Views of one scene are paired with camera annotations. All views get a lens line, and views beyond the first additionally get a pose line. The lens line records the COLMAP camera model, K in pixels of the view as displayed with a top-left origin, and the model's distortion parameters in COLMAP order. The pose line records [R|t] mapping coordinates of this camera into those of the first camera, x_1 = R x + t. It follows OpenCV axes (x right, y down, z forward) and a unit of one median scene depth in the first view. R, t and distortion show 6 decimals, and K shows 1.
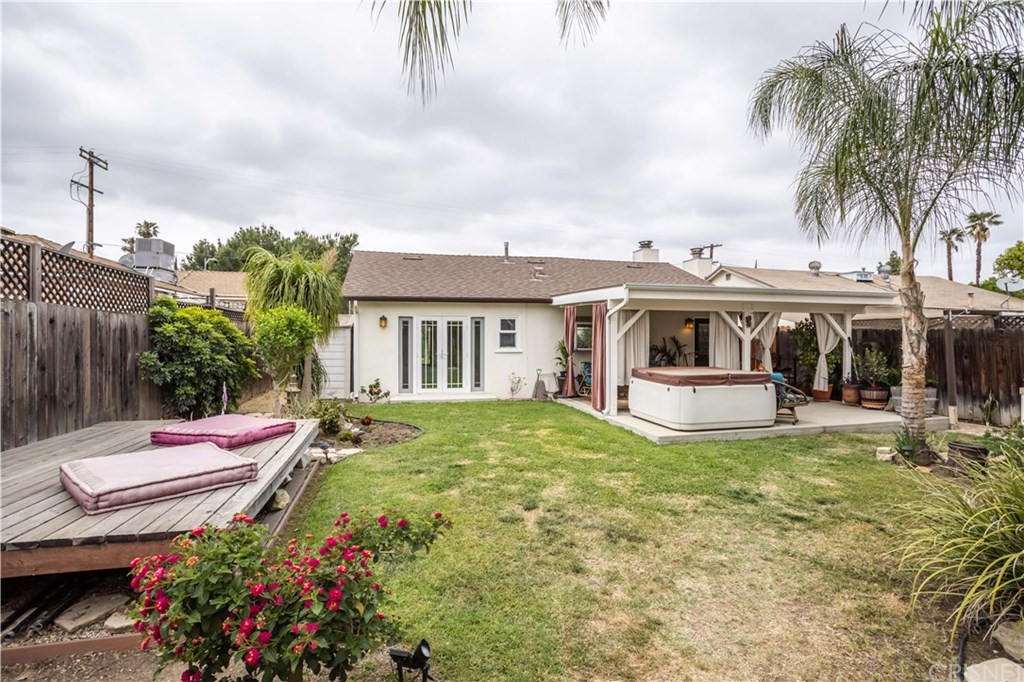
lens RADIAL K [[508.5, 0, 511.5], [0, 508.5, 345.0], [0, 0, 1]] dist [-0.032525, 0.000673]
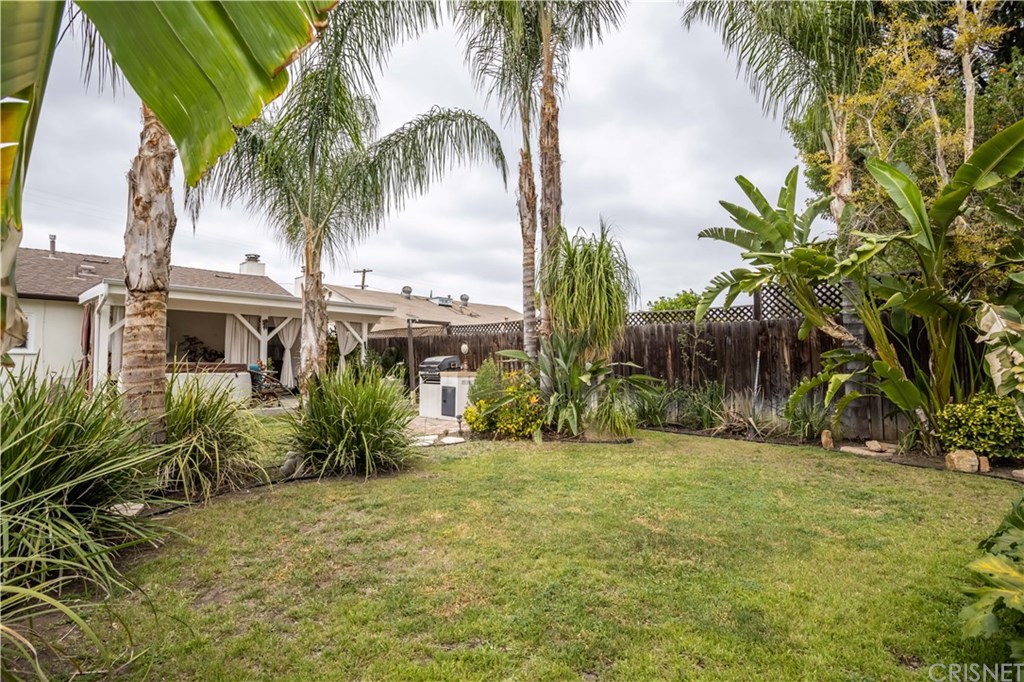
lens RADIAL K [[508.5, 0, 512.3], [0, 508.5, 338.7], [0, 0, 1]] dist [-0.032525, 0.000673]
pose [[0.839840, 0.029079, 0.542054, 0.290581], [0.004677, 0.998139, -0.060793, 0.052029], [-0.542813, 0.053592, 0.838142, -0.231435]]
